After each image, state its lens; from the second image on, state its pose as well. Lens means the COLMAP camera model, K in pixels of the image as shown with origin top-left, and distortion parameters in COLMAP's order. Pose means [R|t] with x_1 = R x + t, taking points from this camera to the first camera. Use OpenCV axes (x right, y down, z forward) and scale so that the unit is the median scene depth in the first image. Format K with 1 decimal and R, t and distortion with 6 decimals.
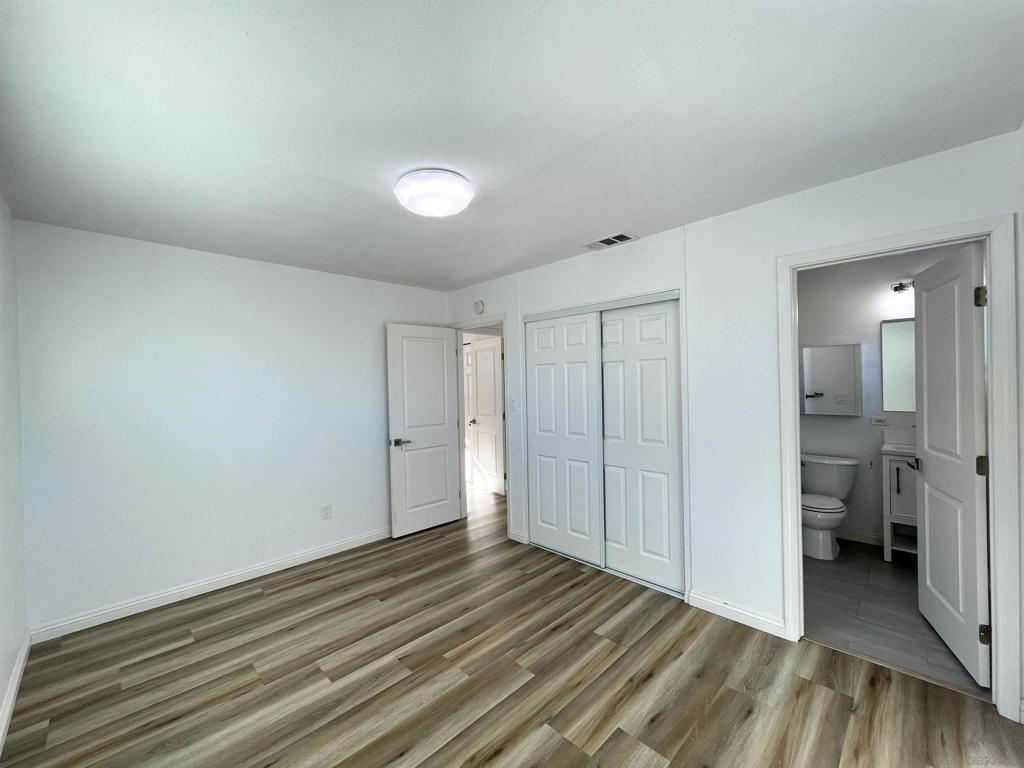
lens RADIAL K [[413.2, 0, 512.0], [0, 413.2, 384.0], [0, 0, 1]] dist [-0.005127, 0.000217]
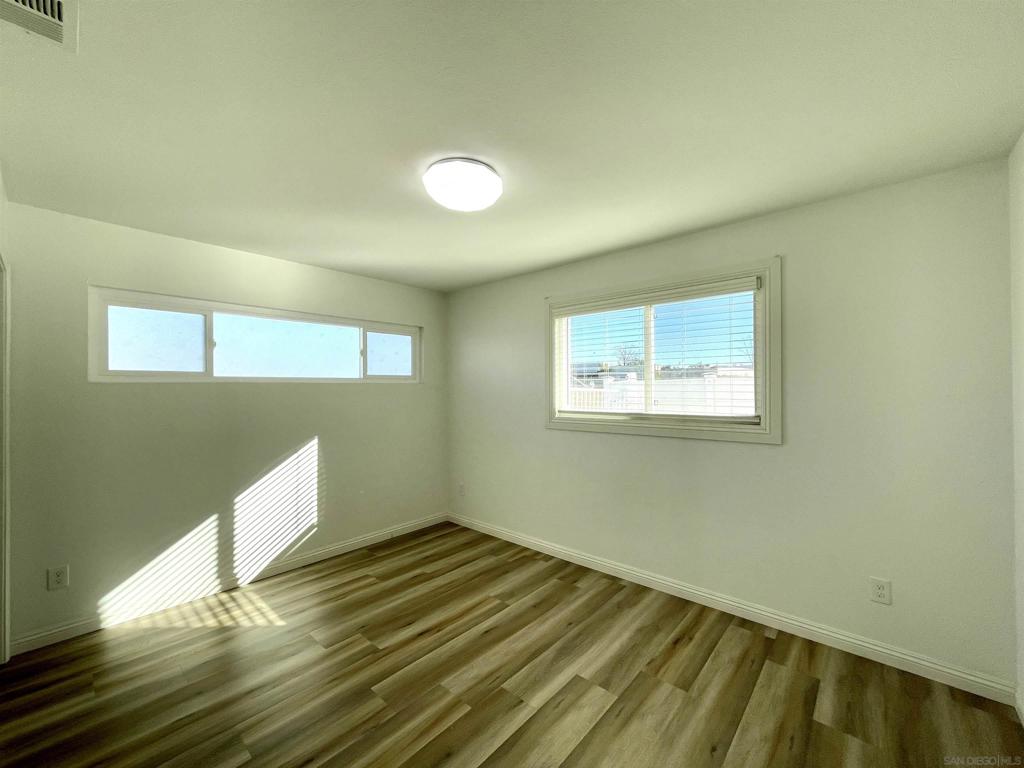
lens RADIAL K [[413.2, 0, 512.0], [0, 413.2, 384.0], [0, 0, 1]] dist [-0.005127, 0.000217]
pose [[-0.997737, 0.025257, -0.062317, -0.213786], [0.025377, 0.999677, -0.001135, 0.006403], [0.062268, -0.002713, -0.998056, 1.846981]]
